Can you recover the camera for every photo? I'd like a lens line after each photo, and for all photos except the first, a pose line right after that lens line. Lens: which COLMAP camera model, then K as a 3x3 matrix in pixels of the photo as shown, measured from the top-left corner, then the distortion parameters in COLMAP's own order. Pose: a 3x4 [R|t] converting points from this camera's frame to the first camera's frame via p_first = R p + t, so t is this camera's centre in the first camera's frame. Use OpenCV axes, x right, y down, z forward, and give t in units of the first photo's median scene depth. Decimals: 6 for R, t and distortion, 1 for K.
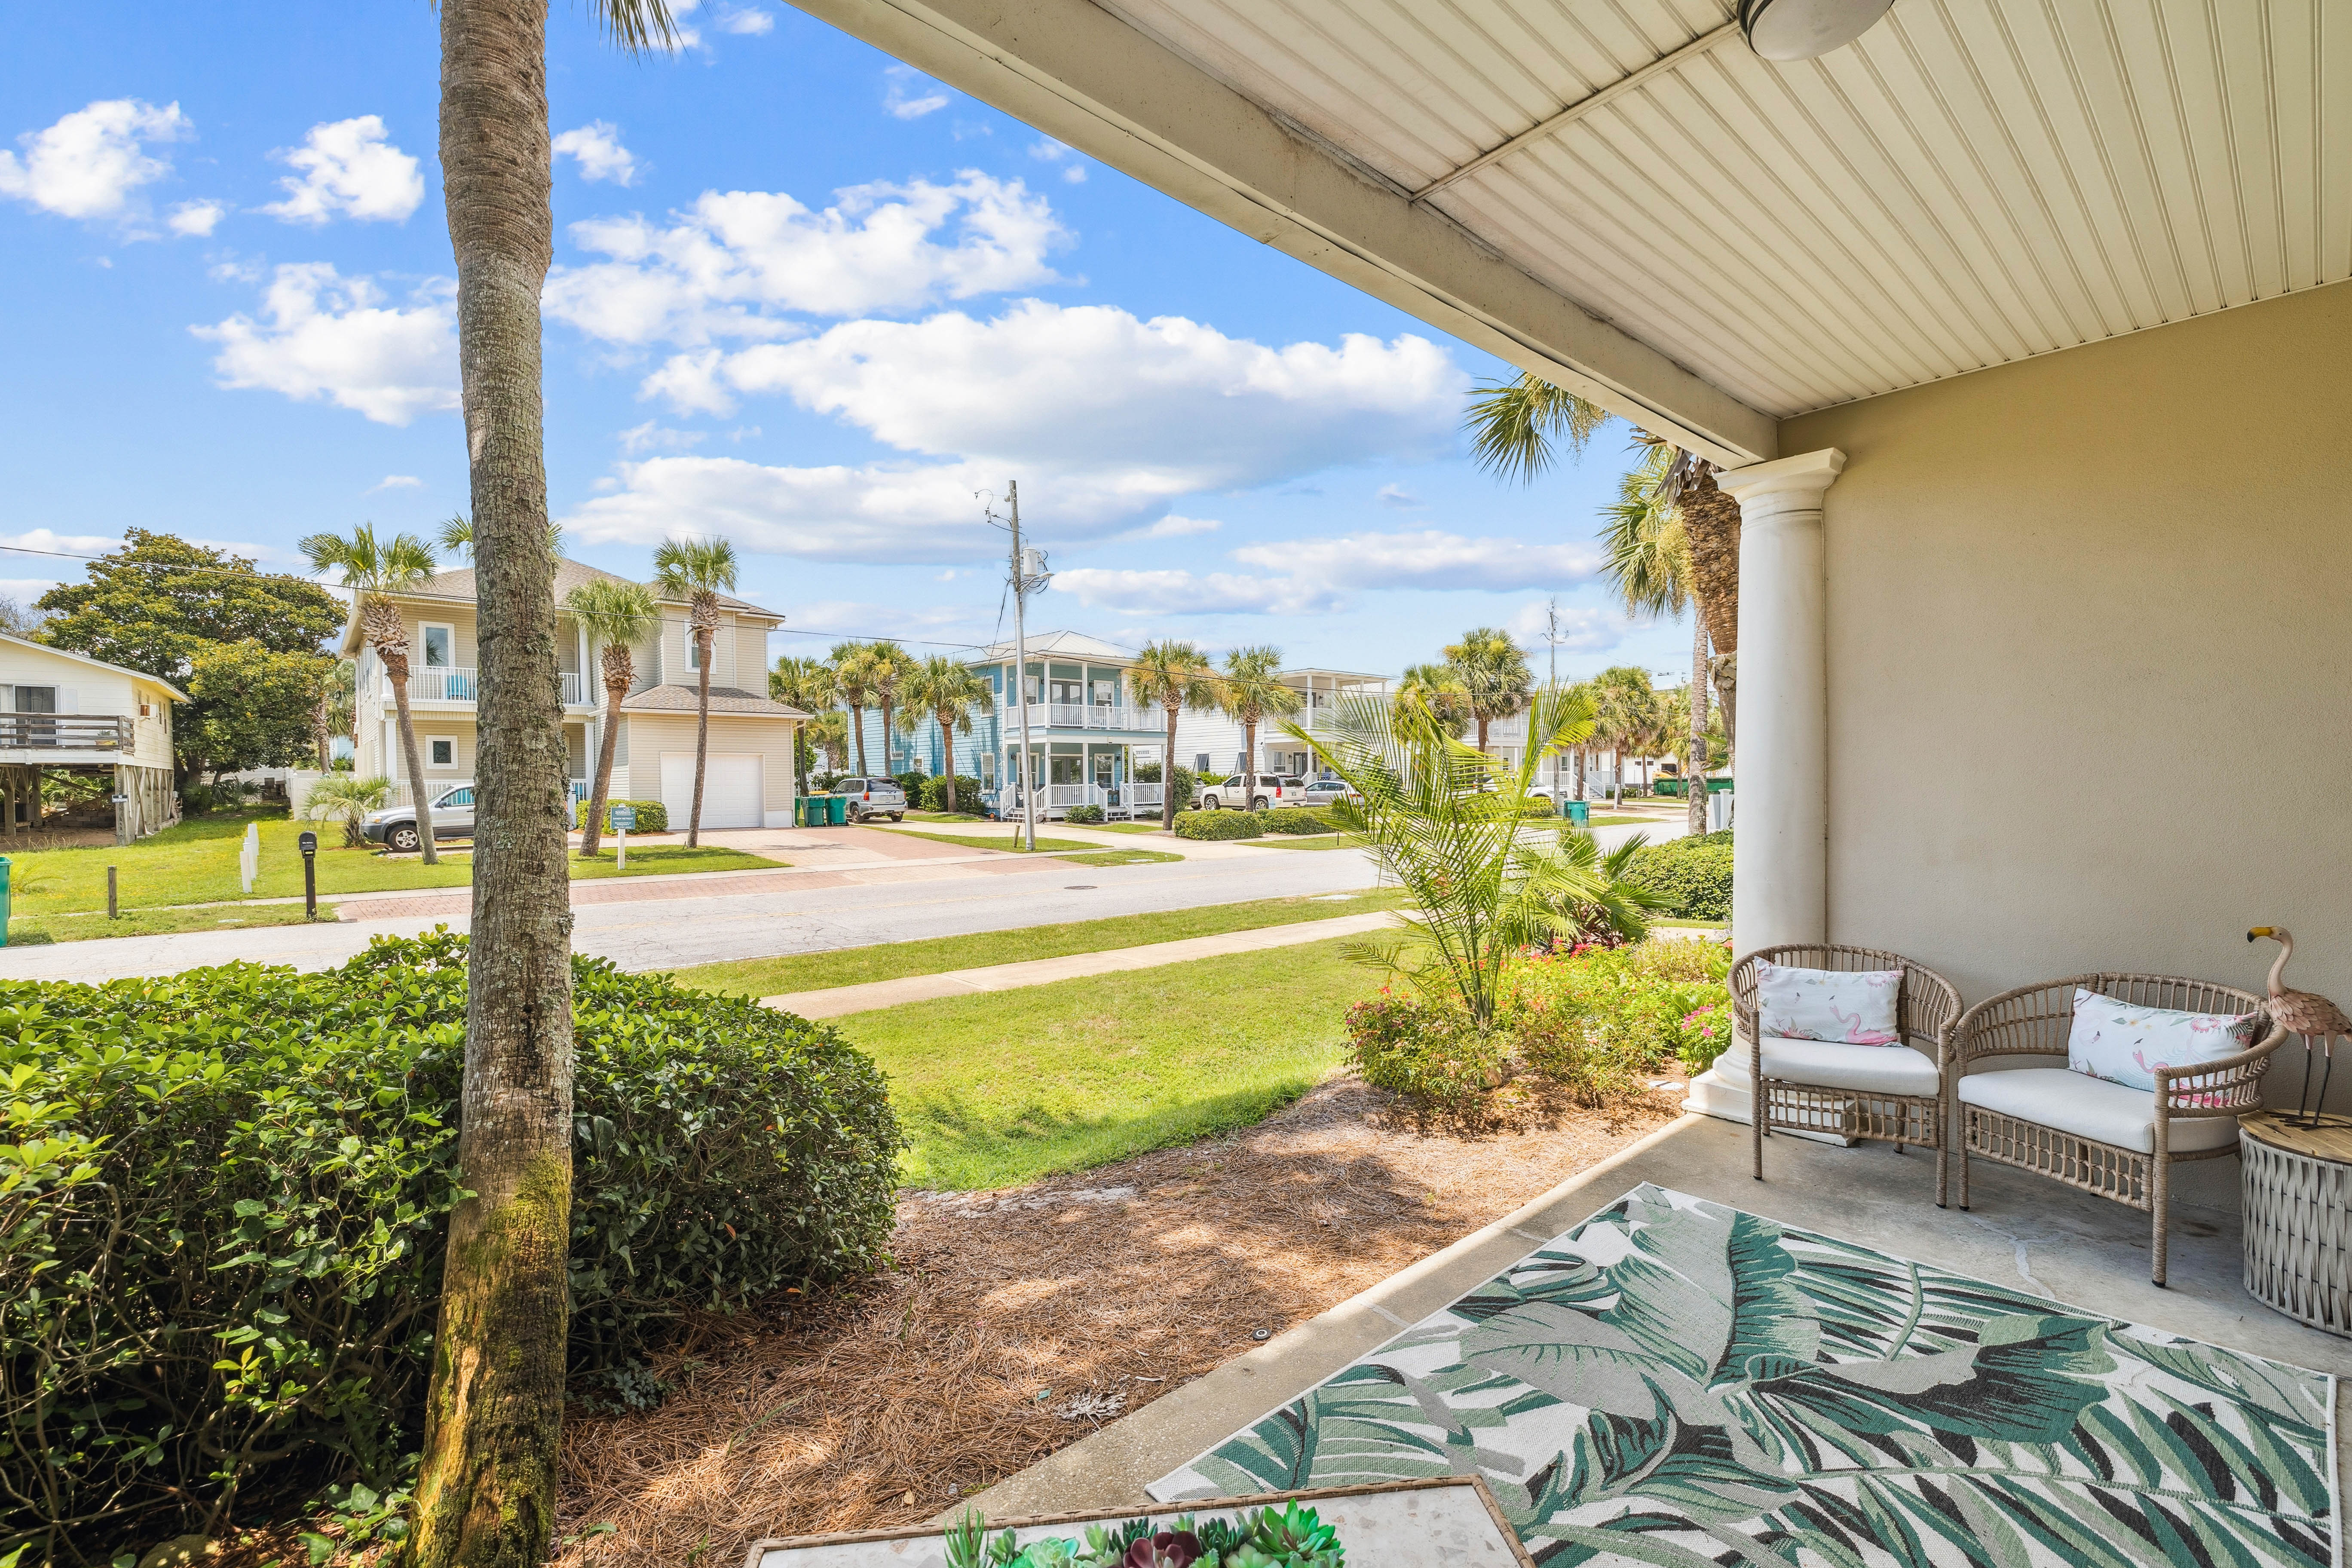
lens RADIAL K [[1023.8, 0, 1176.8], [0, 1023.8, 801.0], [0, 0, 1]] dist [-0.003638, -0.000826]
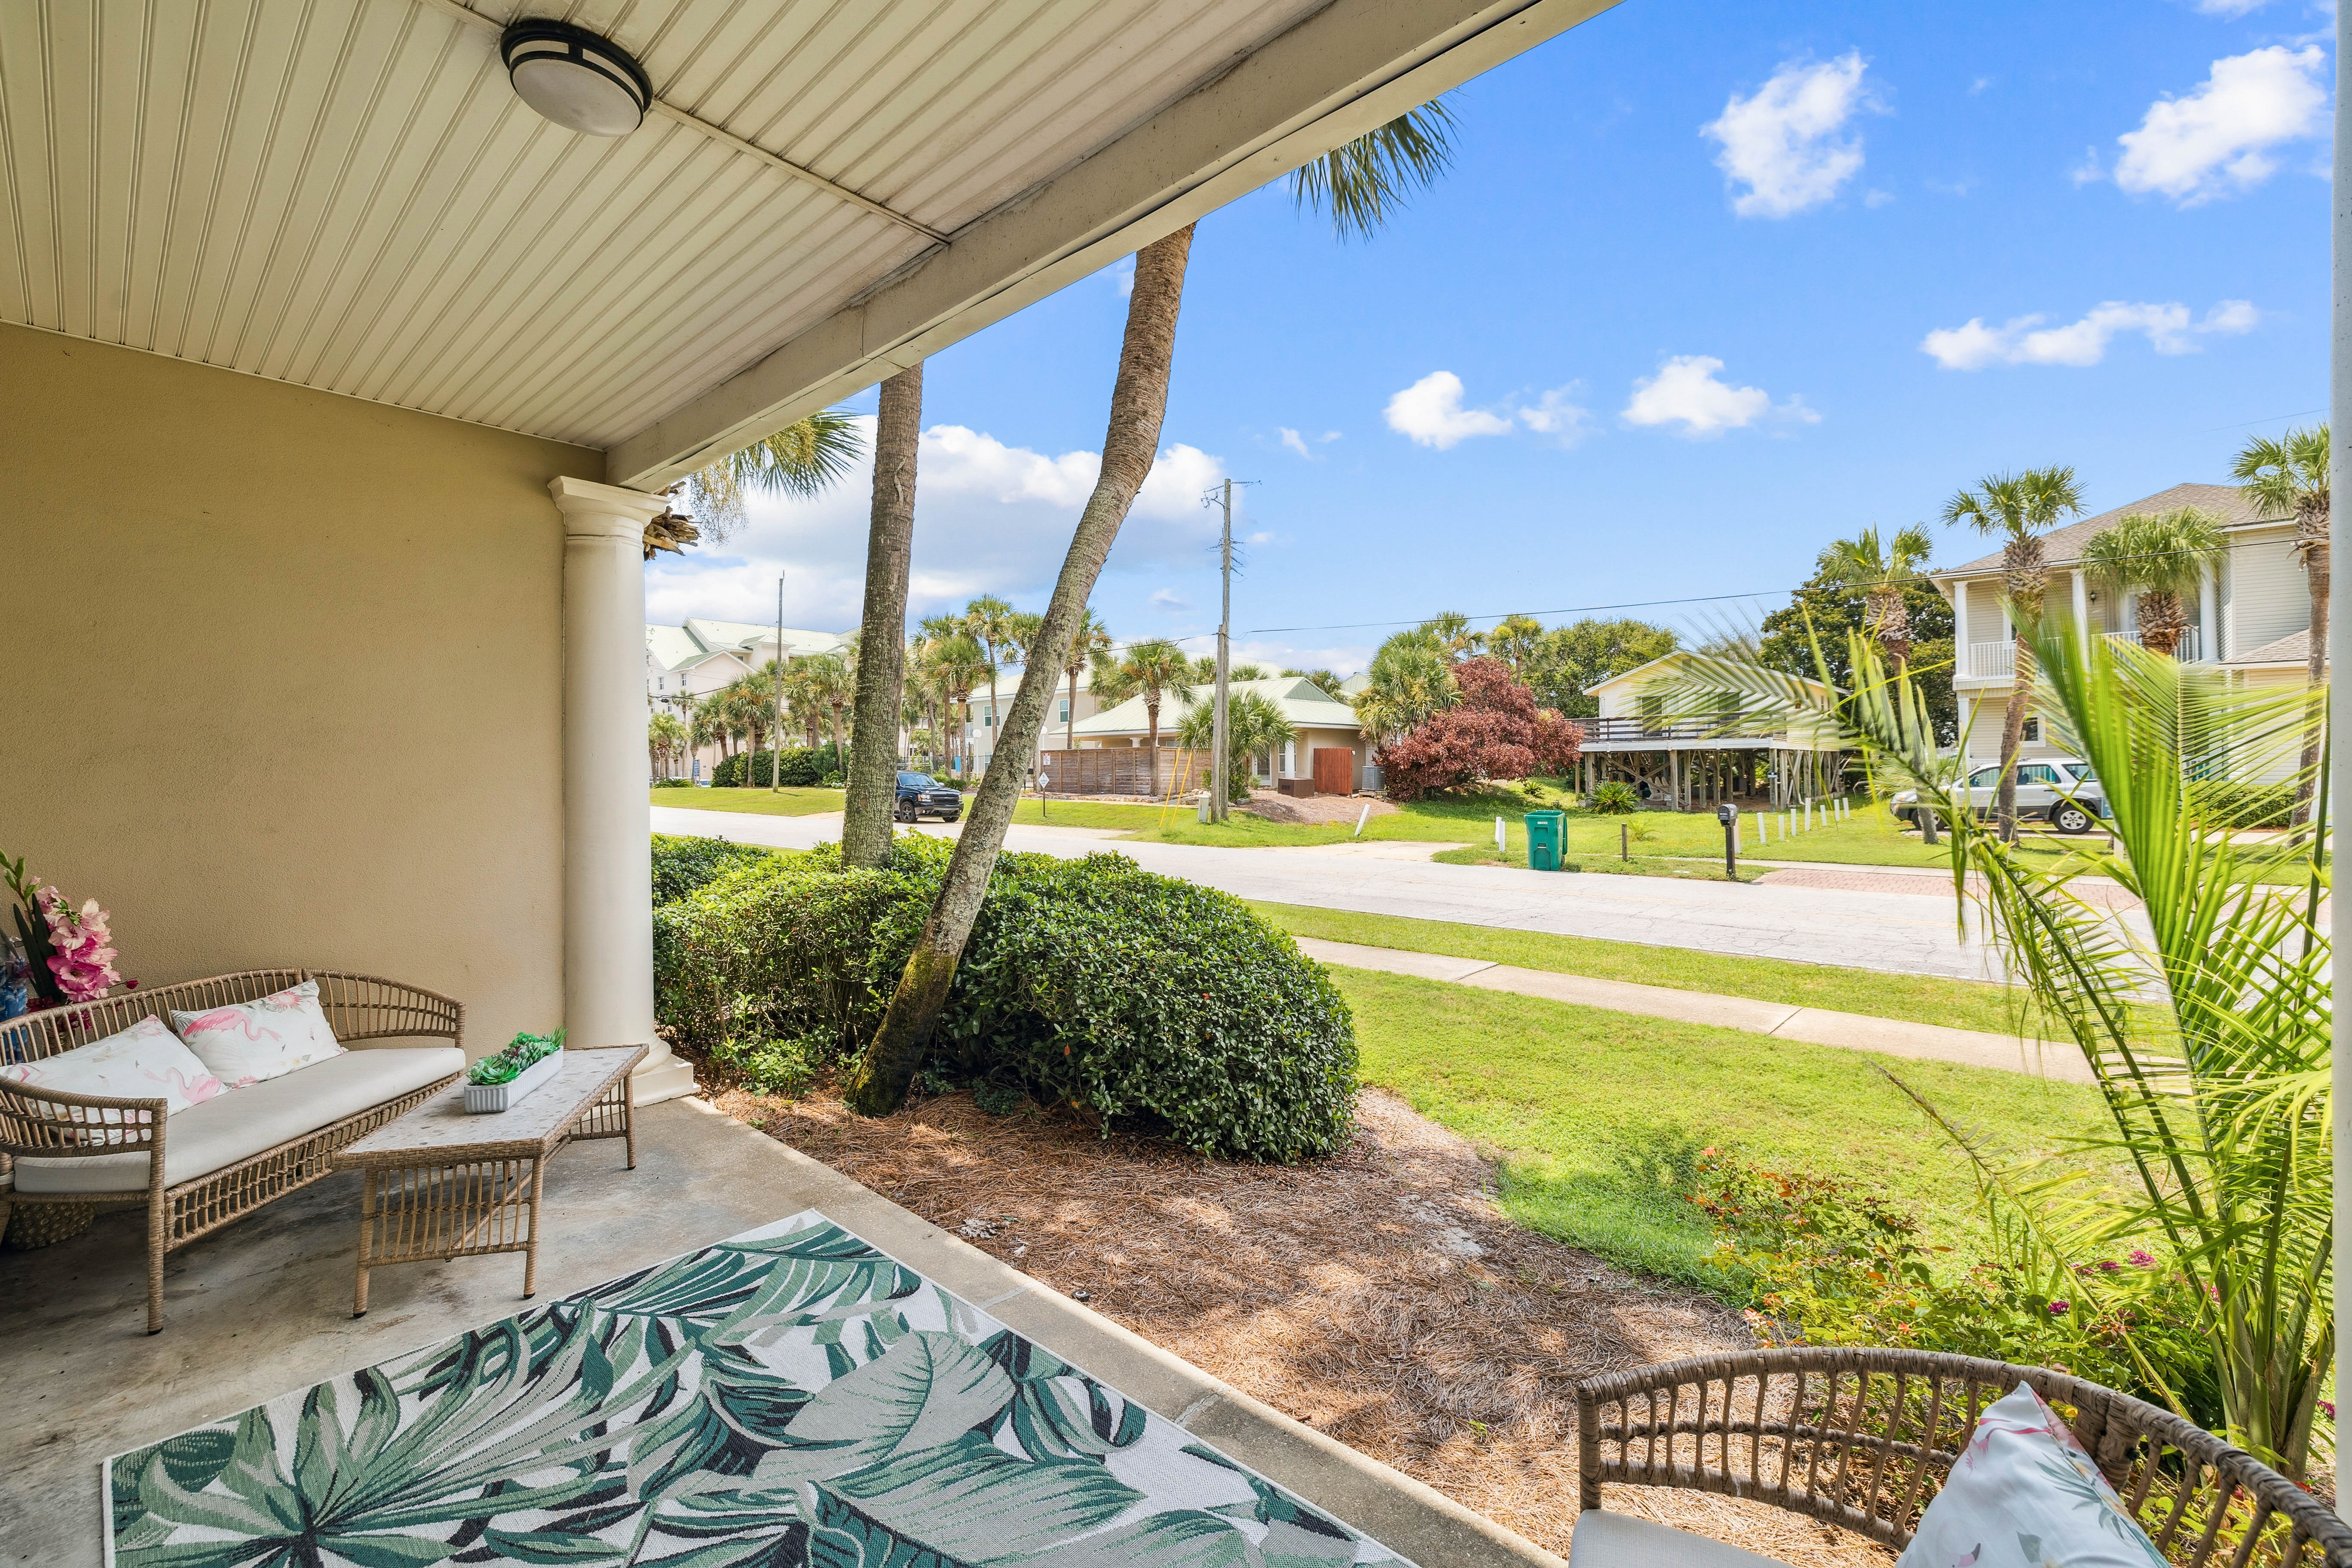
lens RADIAL K [[1005.7, 0, 1177.3], [0, 1005.7, 780.7], [0, 0, 1]] dist [0.004004, -0.000509]
pose [[0.094272, 0.015672, -0.995423, 1.403759], [-0.011453, 0.999827, 0.014656, -0.045002], [0.995481, 0.010019, 0.094435, 1.224169]]
